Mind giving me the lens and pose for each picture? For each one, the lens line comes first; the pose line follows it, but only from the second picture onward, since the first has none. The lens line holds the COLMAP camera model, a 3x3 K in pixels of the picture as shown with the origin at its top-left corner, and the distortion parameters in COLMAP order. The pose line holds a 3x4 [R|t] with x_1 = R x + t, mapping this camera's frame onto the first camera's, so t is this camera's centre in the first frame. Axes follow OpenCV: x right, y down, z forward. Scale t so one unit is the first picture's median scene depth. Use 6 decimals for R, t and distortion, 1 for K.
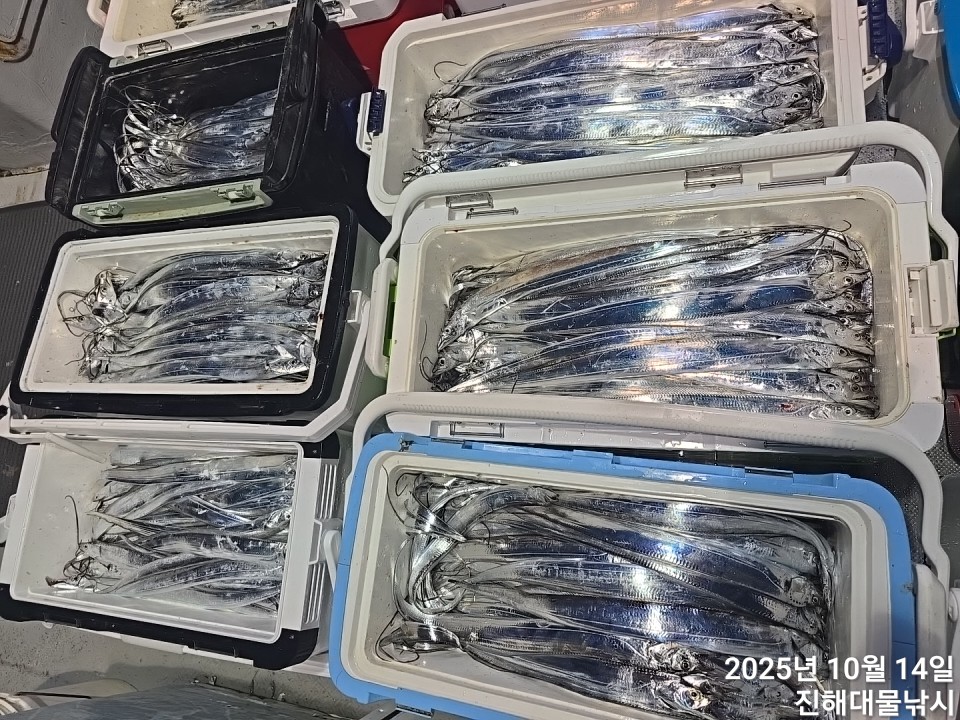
lens RADIAL K [[642.4, 0, 482.6], [0, 642.4, 359.1], [0, 0, 1]] dist [0.059726, -0.059369]
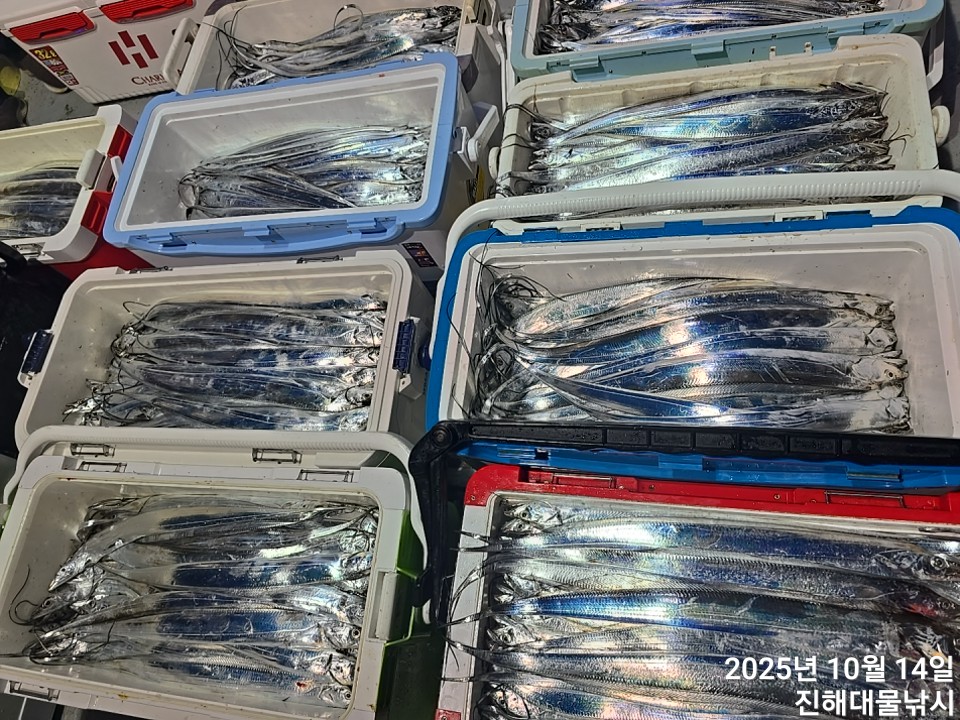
lens RADIAL K [[649.3, 0, 488.5], [0, 649.3, 356.9], [0, 0, 1]] dist [0.051861, -0.049409]
pose [[0.997823, 0.048108, 0.045107, 0.547348], [-0.040992, 0.988254, -0.147217, -0.247225], [-0.051660, 0.145047, 0.988075, -0.130470]]
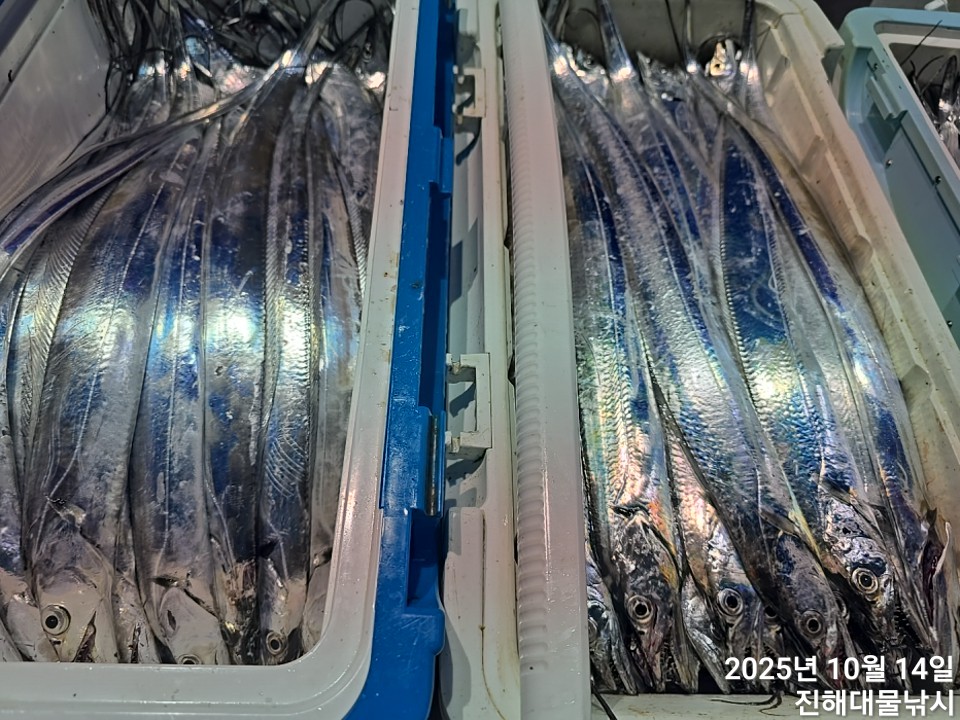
lens RADIAL K [[680.4, 0, 472.6], [0, 680.4, 359.4], [0, 0, 1]] dist [0.031046, -0.045114]
pose [[0.070891, 0.965157, -0.251885, 1.033744], [-0.983798, 0.109339, 0.142077, -0.609377], [0.164668, 0.237732, 0.957271, 0.316401]]
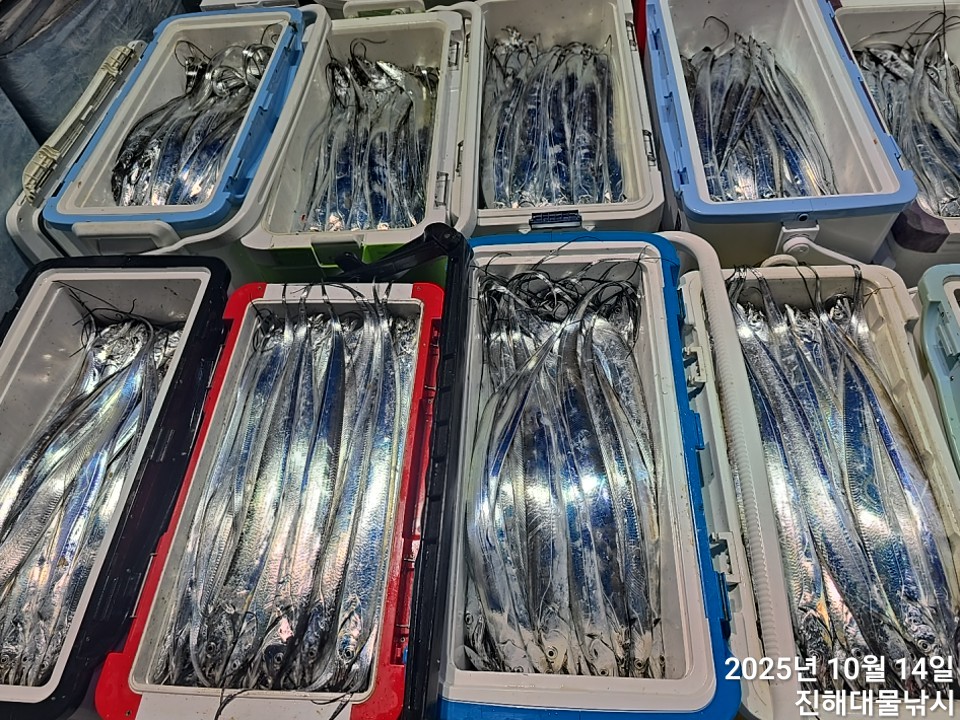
lens RADIAL K [[655.5, 0, 480.8], [0, 655.5, 359.4], [0, 0, 1]] dist [0.052118, -0.049062]
pose [[0.070390, 0.966475, -0.246922, 0.919019], [-0.948272, 0.141650, 0.284104, -0.539134], [0.309556, 0.214151, 0.926453, -0.151430]]
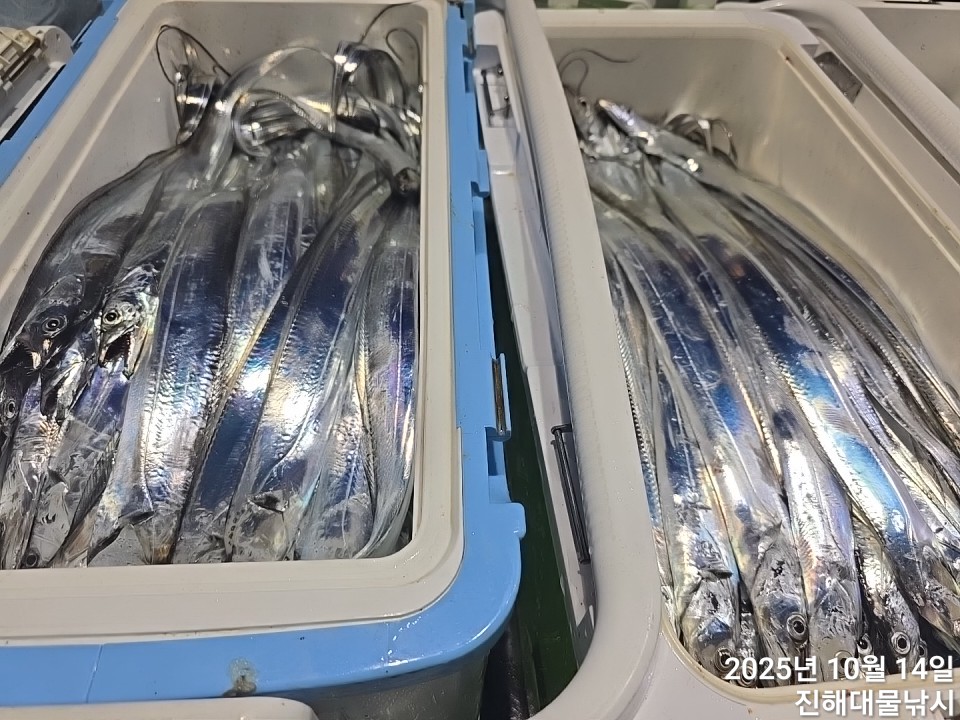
lens RADIAL K [[660.0, 0, 480.0], [0, 660.0, 360.0], [0, 0, 1]] dist [-0.001818, -0.003541]
pose [[0.144428, 0.931167, -0.334765, 0.392524], [-0.980357, 0.180576, 0.079326, 0.102195], [0.134316, 0.316732, 0.938957, 0.388757]]
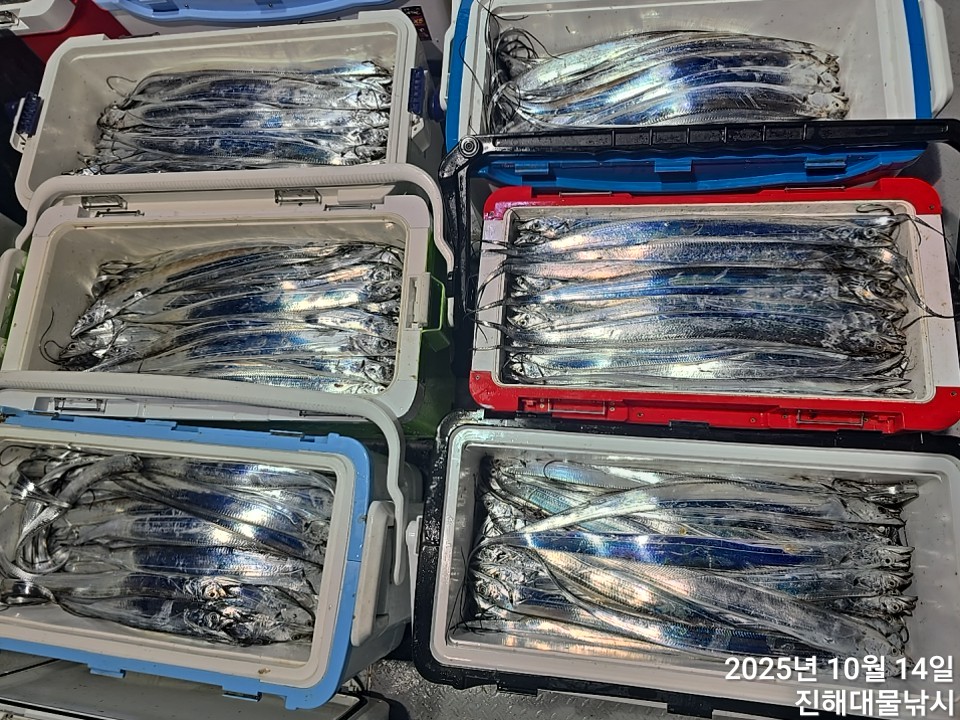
lens RADIAL K [[643.6, 0, 486.7], [0, 643.6, 357.4], [0, 0, 1]] dist [0.055542, -0.053751]
pose [[0.983897, 0.027101, 0.176671, 0.411065], [-0.022382, 0.999339, -0.028650, 0.037274], [-0.177330, 0.024234, 0.983853, -0.203499]]
